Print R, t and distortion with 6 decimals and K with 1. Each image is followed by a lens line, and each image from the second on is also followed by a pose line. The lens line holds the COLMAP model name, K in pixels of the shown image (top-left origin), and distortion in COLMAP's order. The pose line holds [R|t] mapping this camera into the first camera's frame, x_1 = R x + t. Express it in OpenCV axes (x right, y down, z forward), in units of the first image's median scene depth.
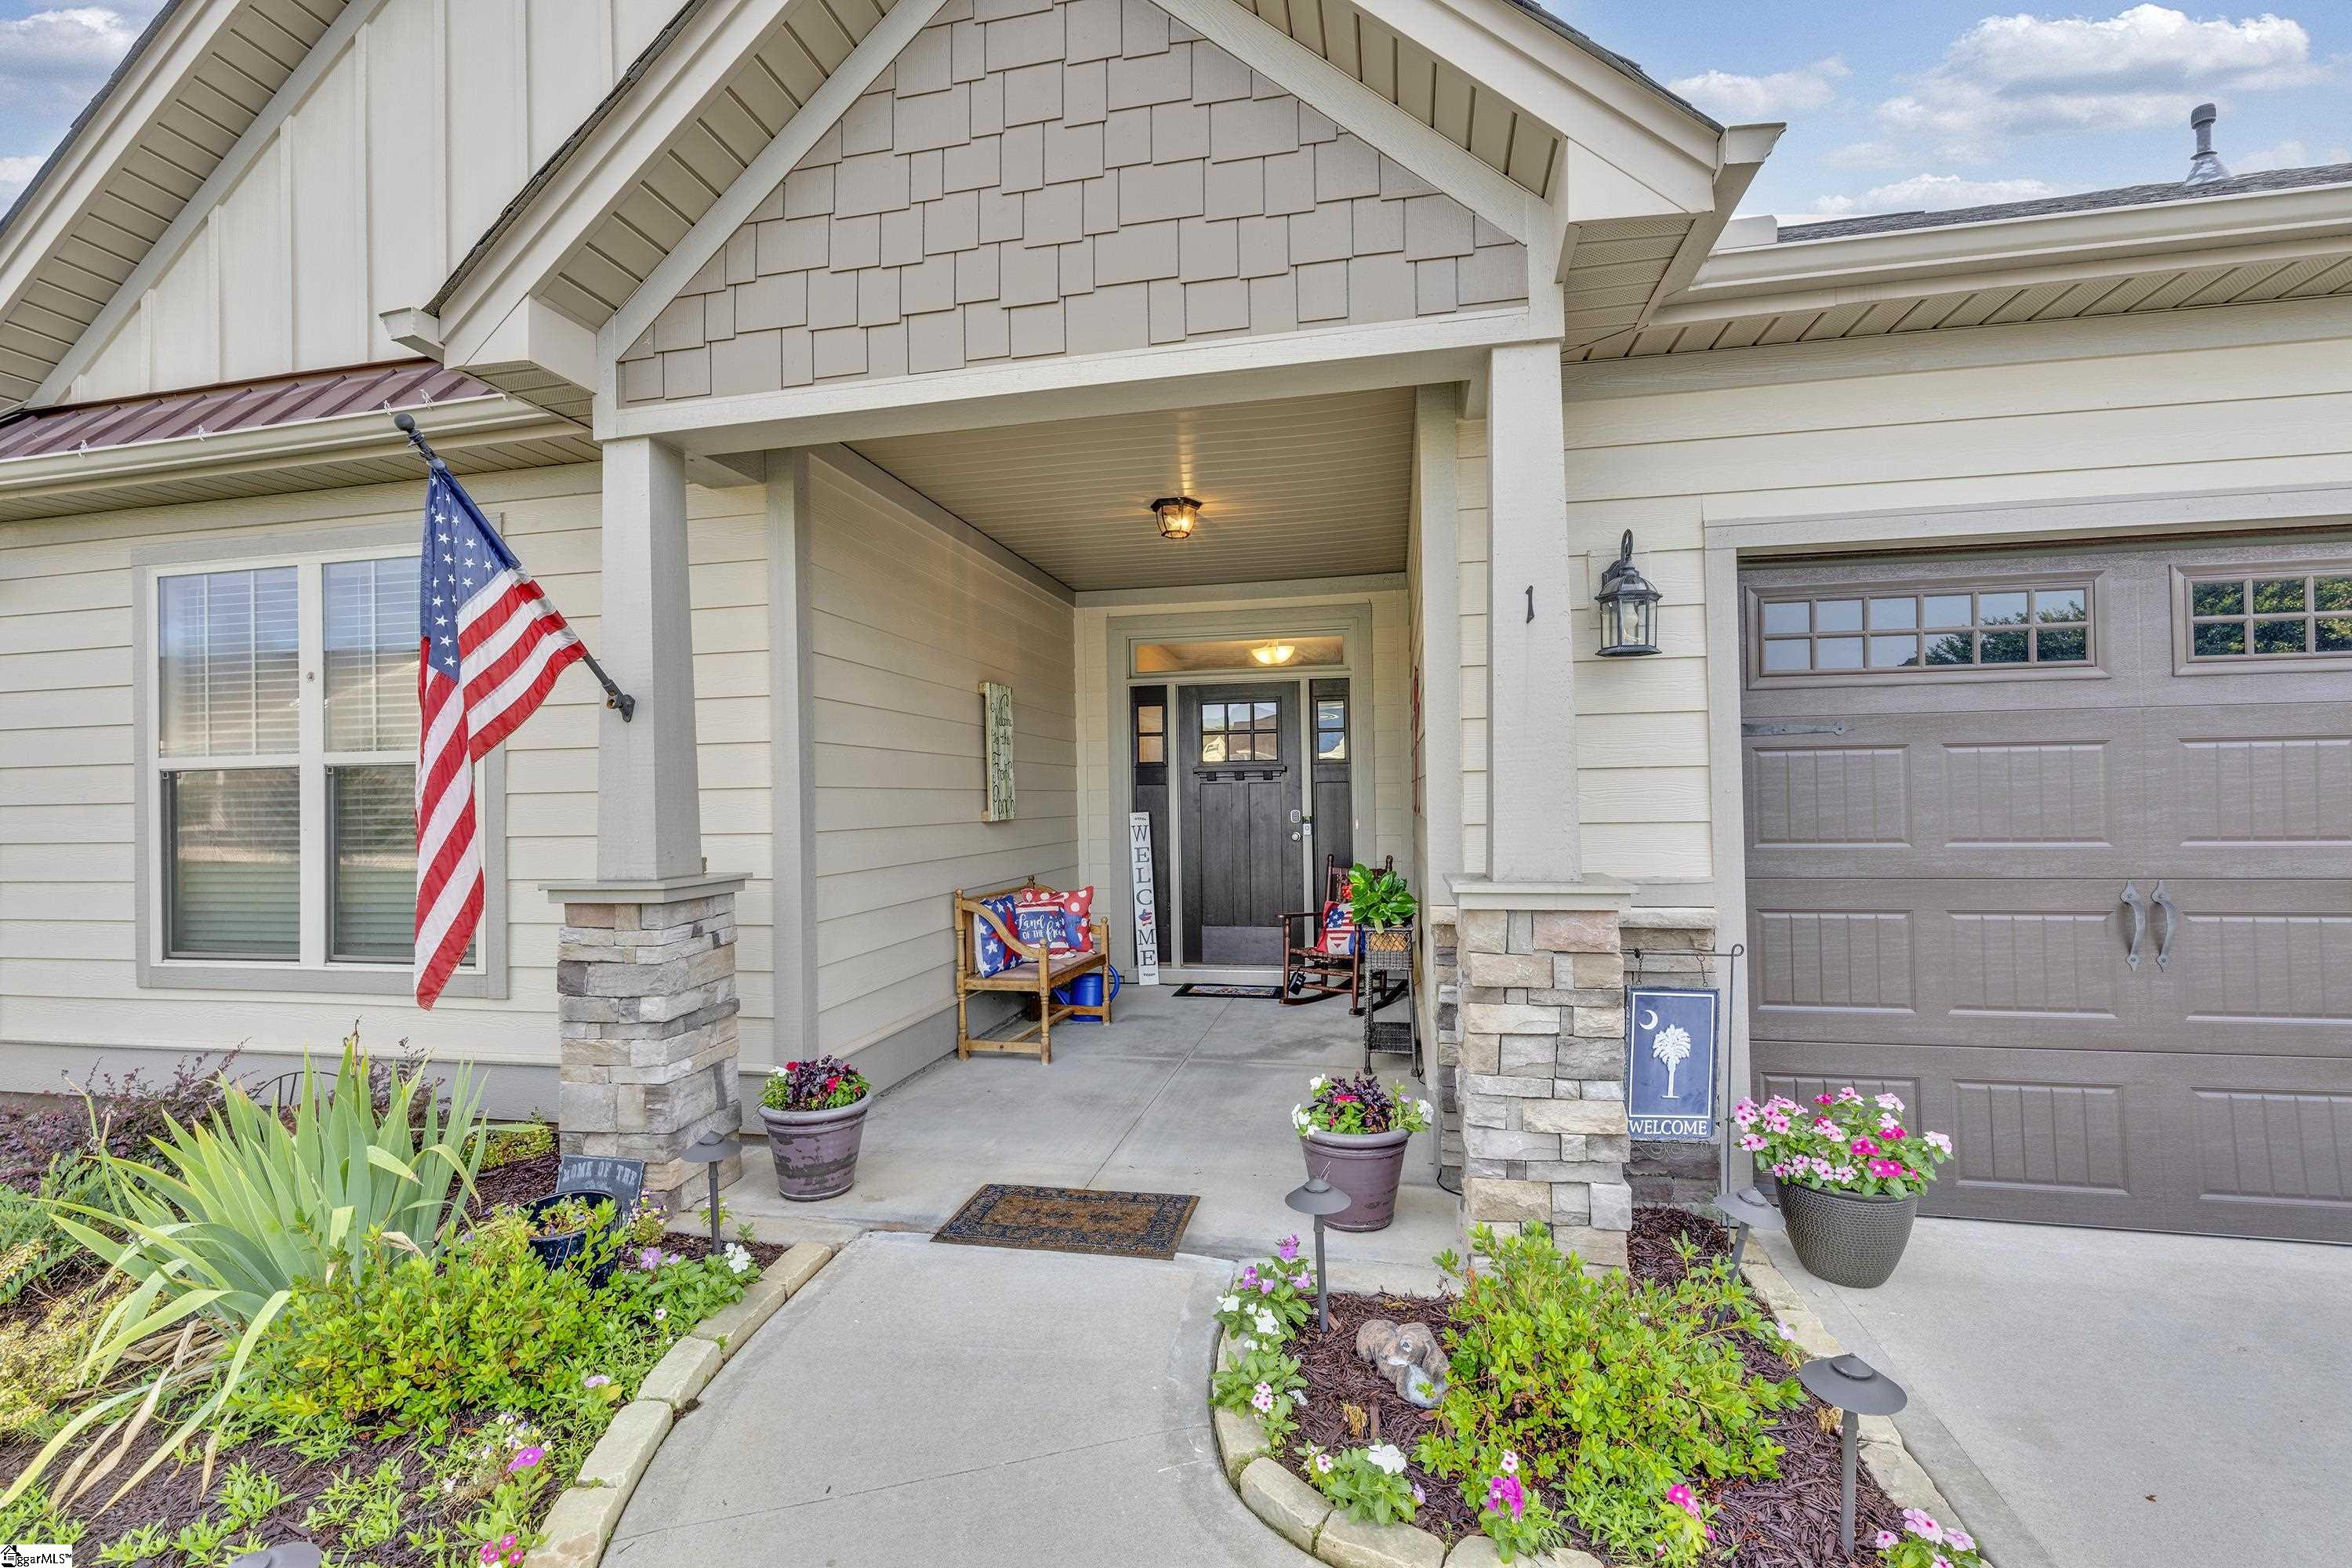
lens RADIAL K [[1049.7, 0, 1173.6], [0, 1049.7, 797.3], [0, 0, 1]] dist [-0.007224, 0.000125]
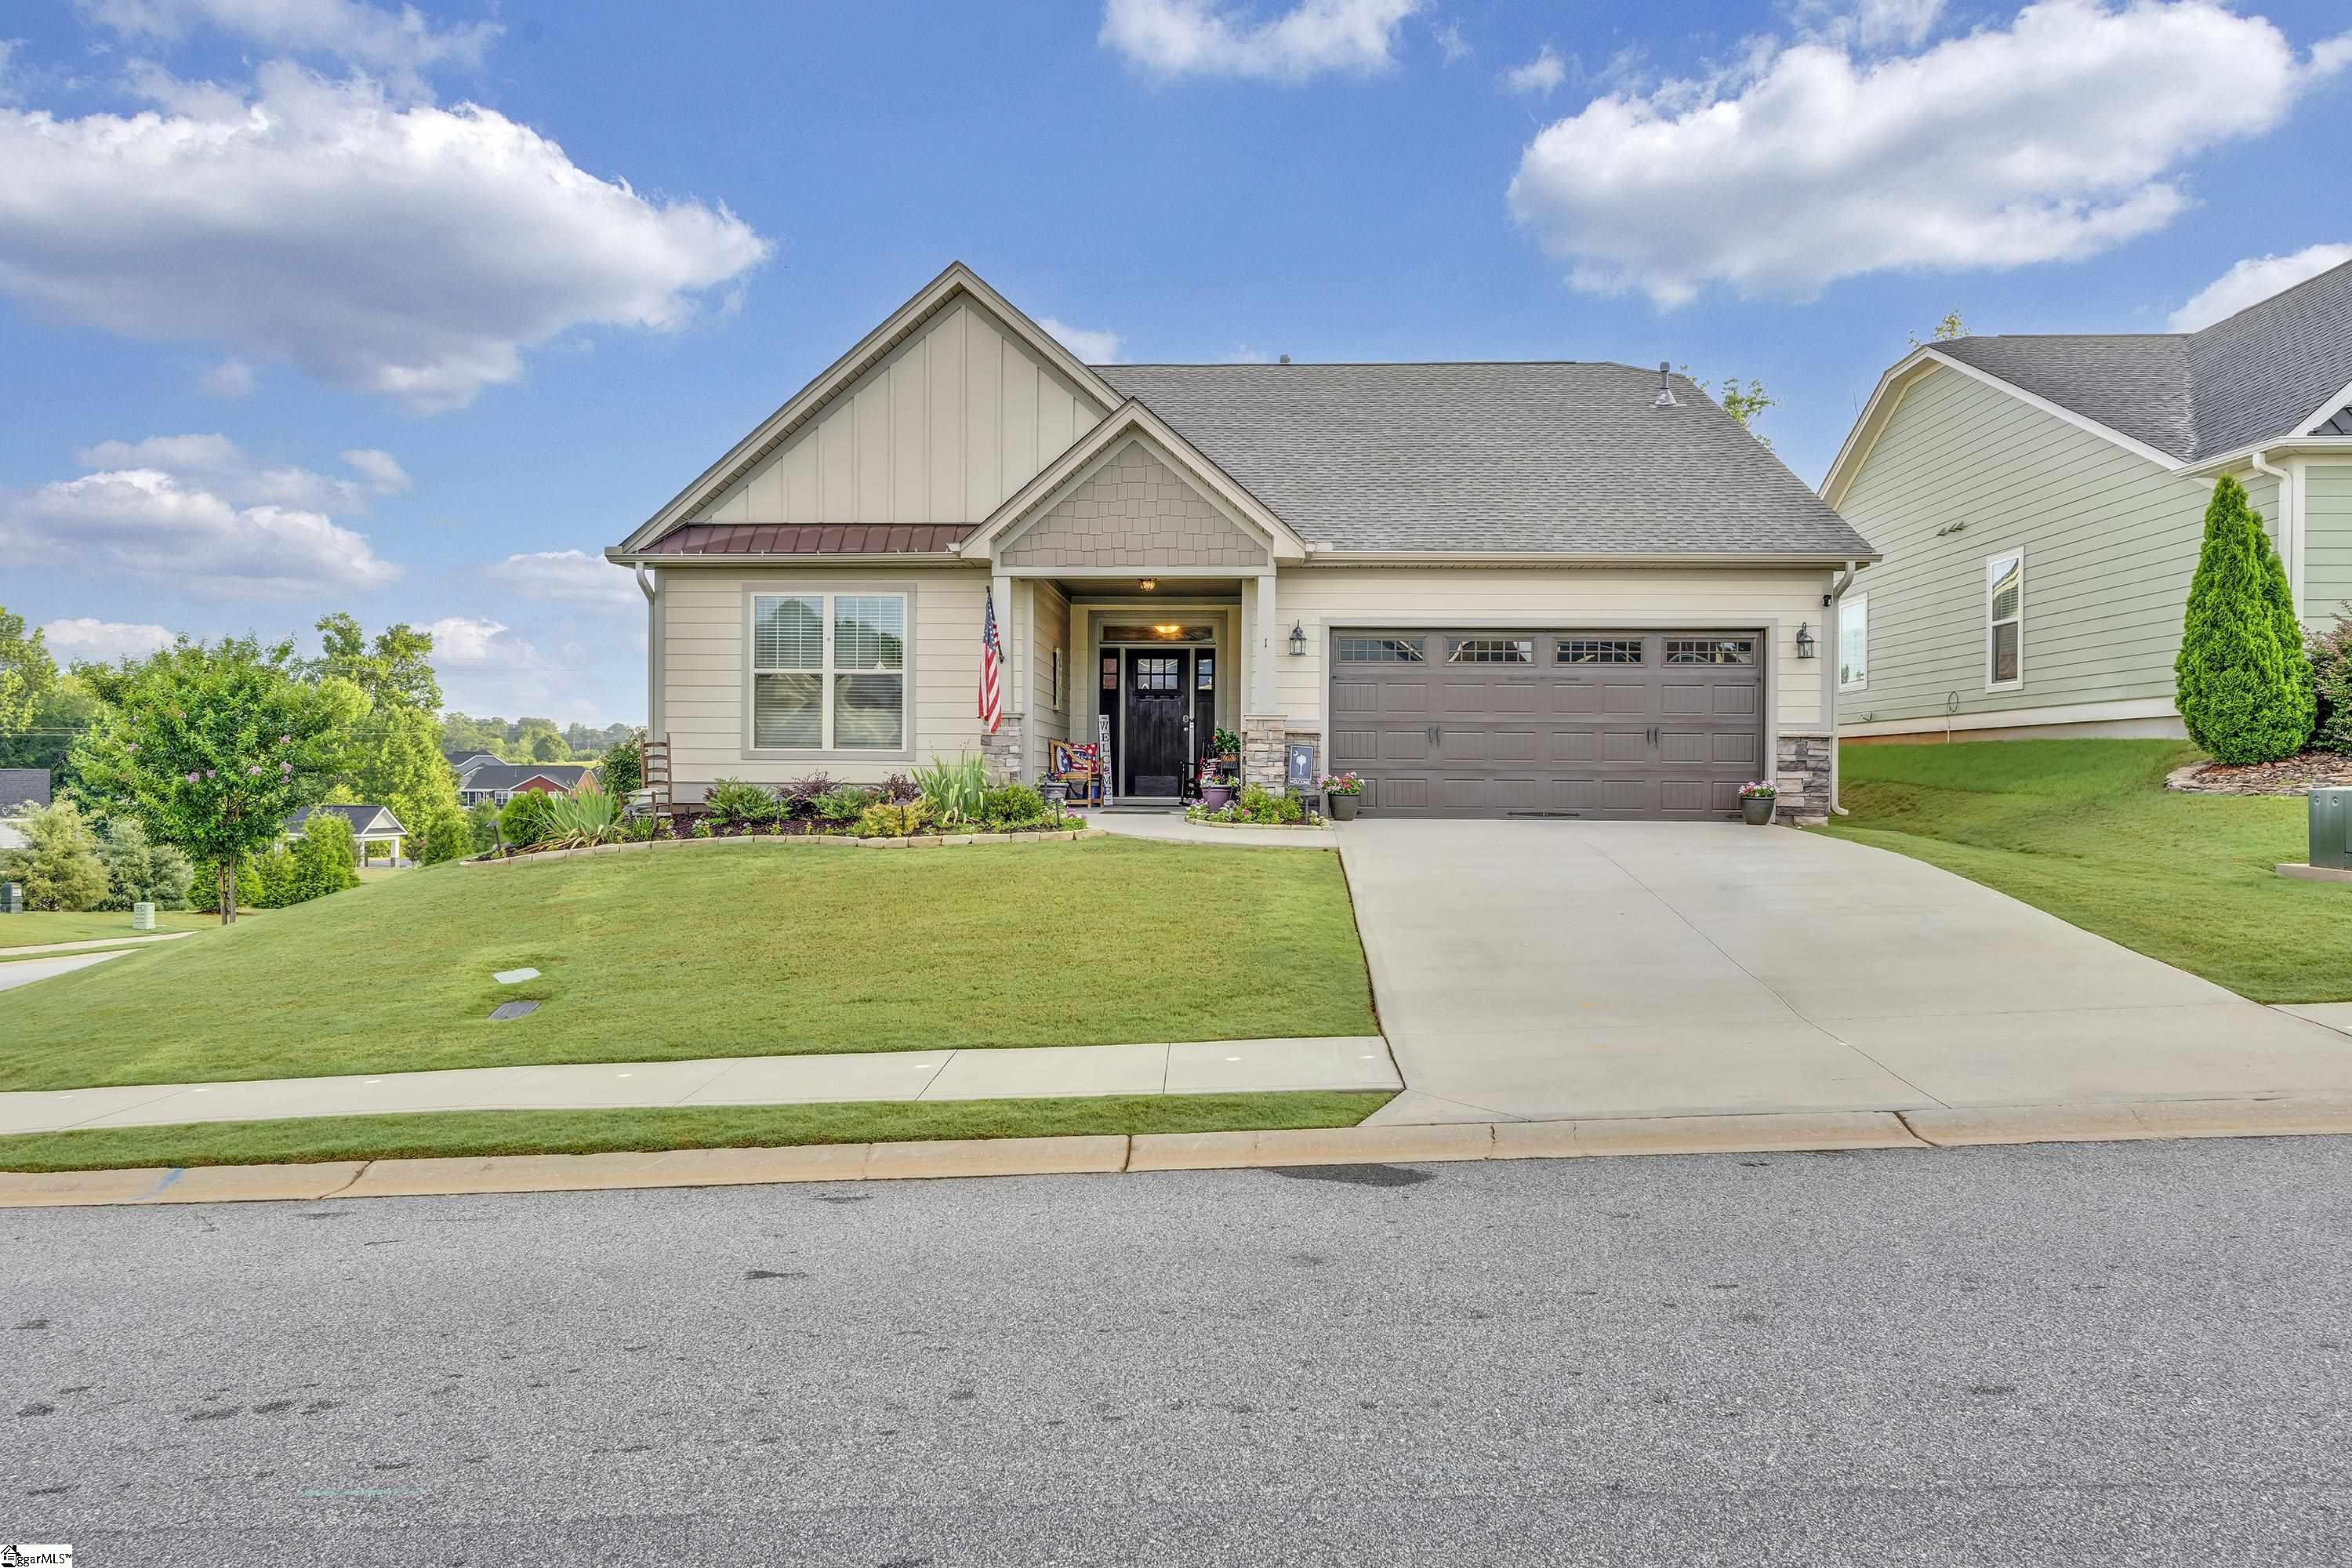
lens RADIAL K [[1603.7, 0, 1172.9], [0, 1603.7, 787.8], [0, 0, 1]] dist [-0.000839, 0.004190]
pose [[0.987601, 0.025129, 0.154959, -0.560010], [-0.026074, 0.999652, 0.004065, 0.207447], [-0.154803, -0.008055, 0.987913, -2.969939]]
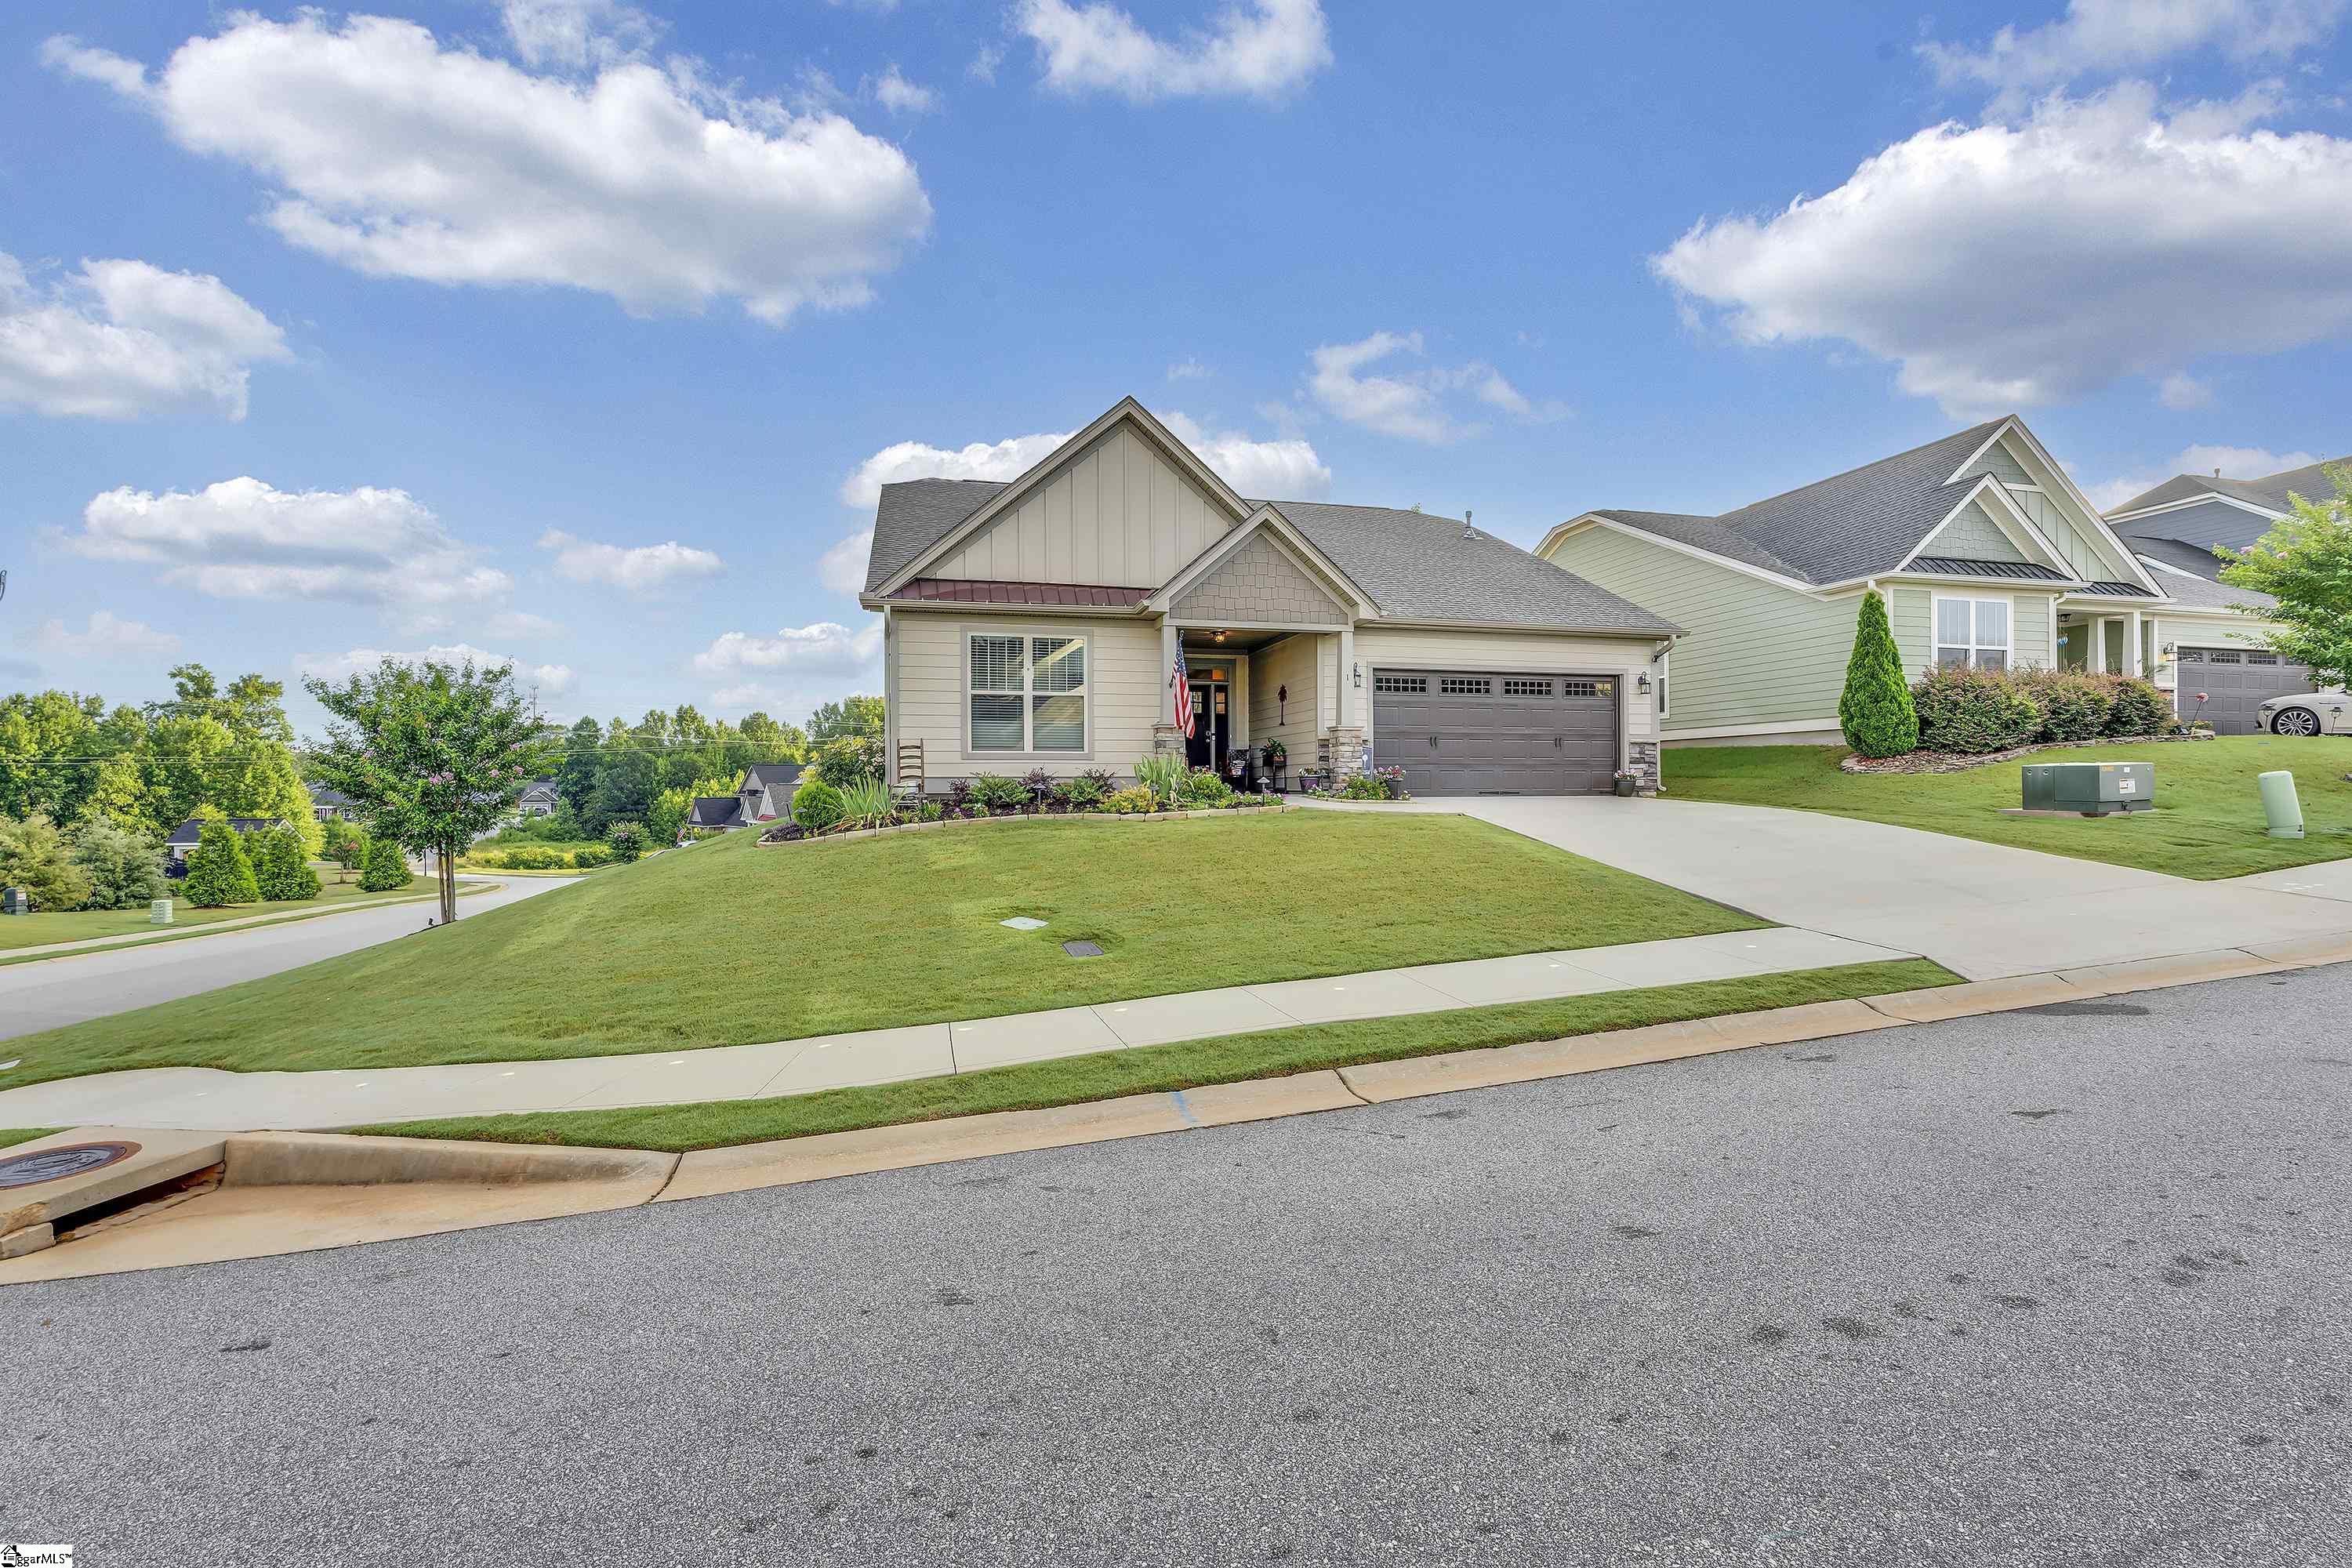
lens RADIAL K [[1049.7, 0, 1181.9], [0, 1049.7, 780.7], [0, 0, 1]] dist [-0.007224, 0.000125]
pose [[0.893527, 0.018003, 0.448648, -1.845885], [-0.011317, 0.999781, -0.017580, 0.298550], [-0.448867, 0.010631, 0.893535, -2.256261]]
